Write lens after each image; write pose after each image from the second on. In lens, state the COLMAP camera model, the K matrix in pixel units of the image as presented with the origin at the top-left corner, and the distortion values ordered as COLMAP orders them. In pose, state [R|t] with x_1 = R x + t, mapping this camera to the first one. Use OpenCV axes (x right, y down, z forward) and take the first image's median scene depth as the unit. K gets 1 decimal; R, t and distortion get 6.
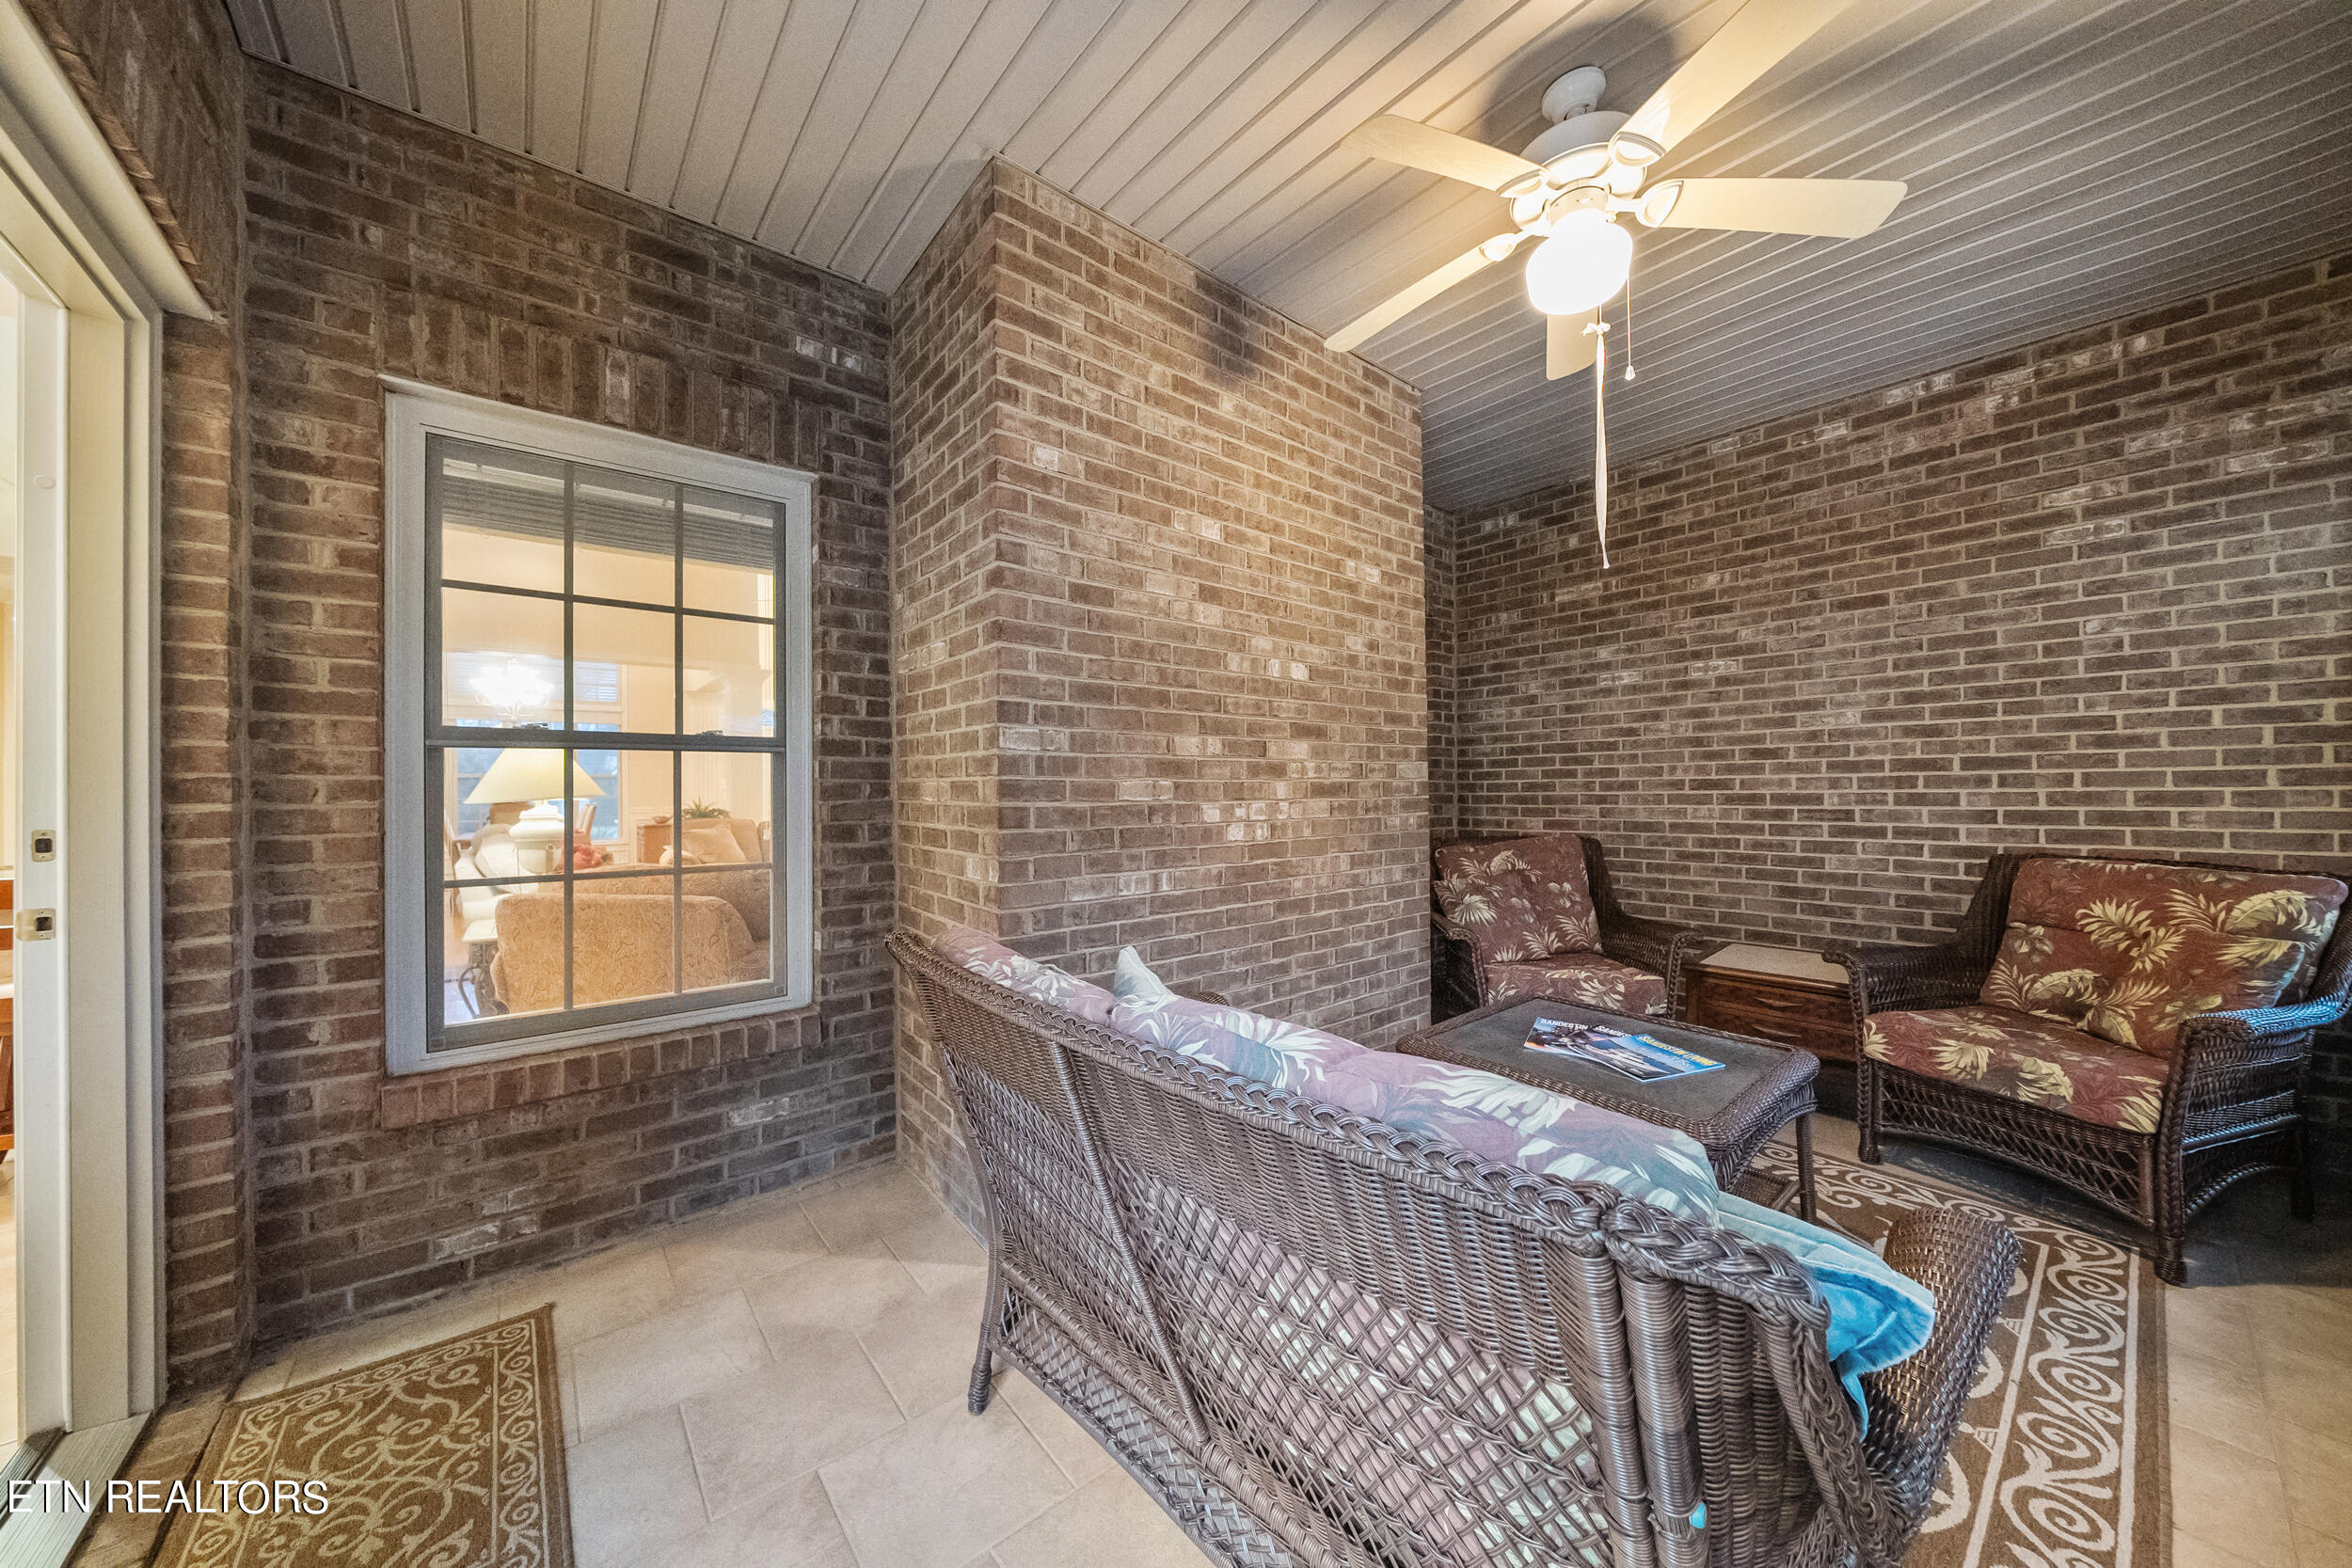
lens RADIAL K [[805.0, 0, 1169.1], [0, 805.0, 791.2], [0, 0, 1]] dist [-0.005059, 0.000143]
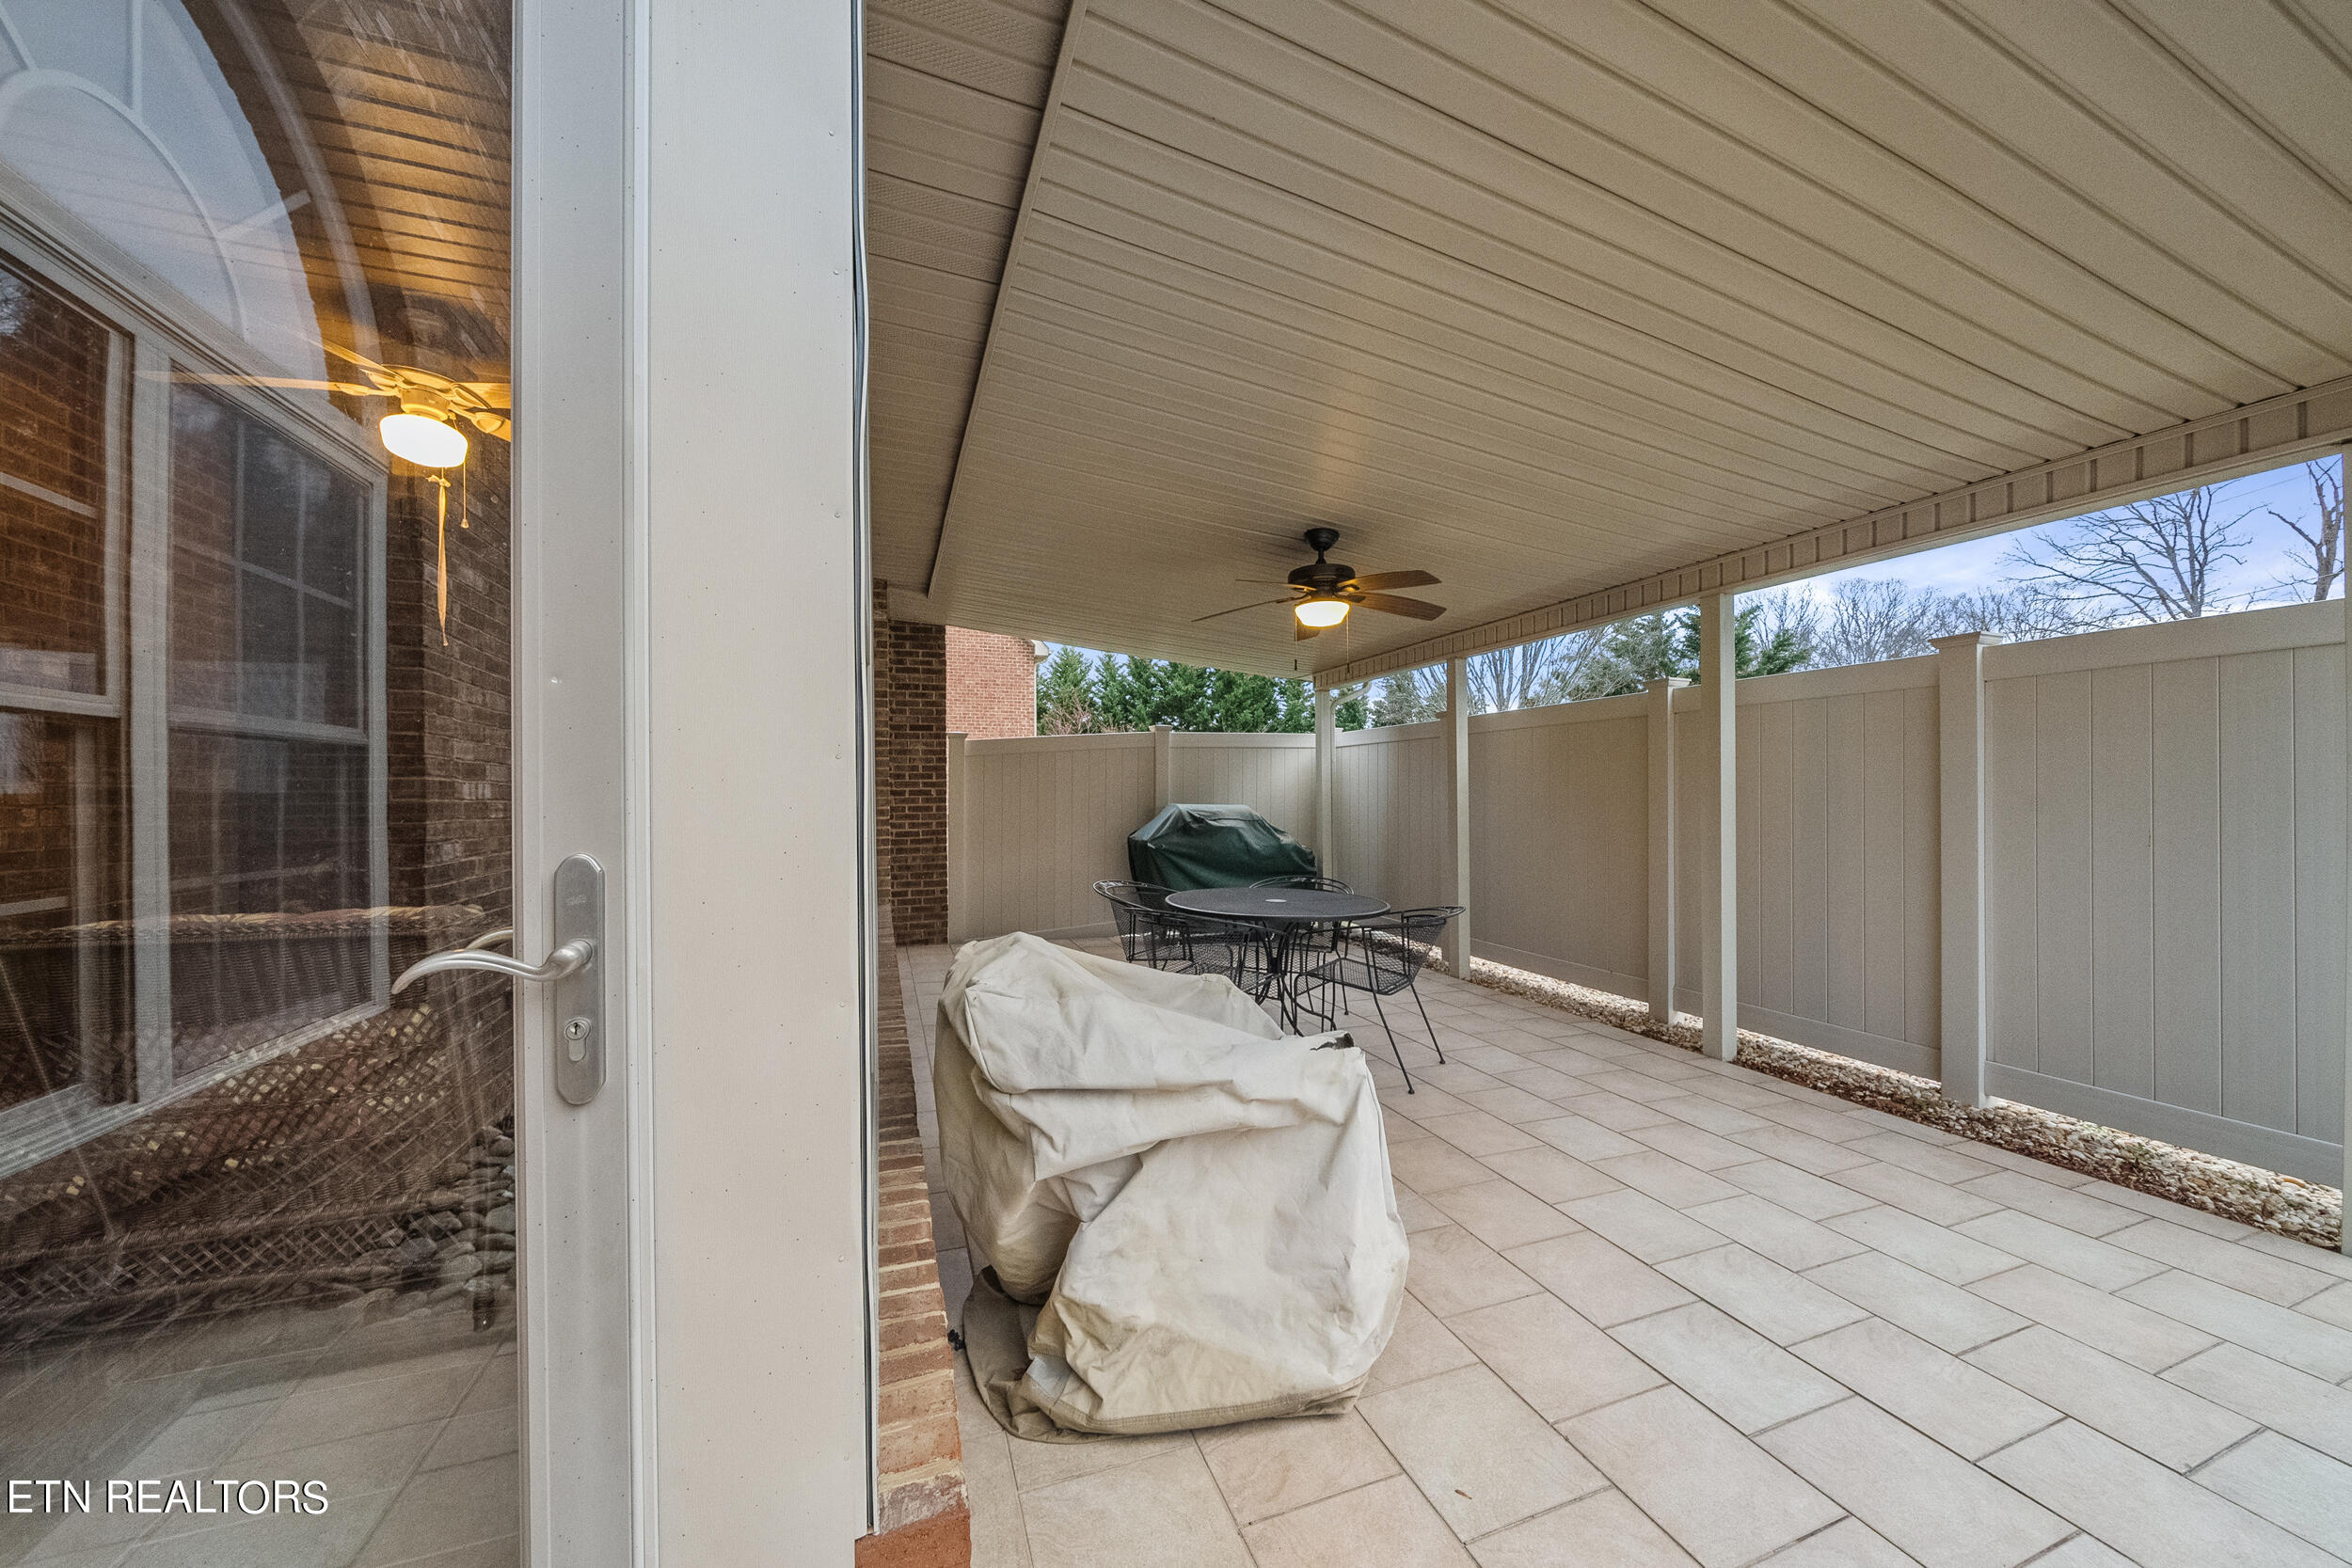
lens RADIAL K [[805.0, 0, 1169.4], [0, 805.0, 789.7], [0, 0, 1]] dist [-0.005059, 0.000143]
pose [[0.335310, 0.001159, 0.942107, -1.128547], [-0.001655, 0.999998, -0.000641, 0.014225], [-0.942106, -0.001344, 0.335311, -2.109587]]
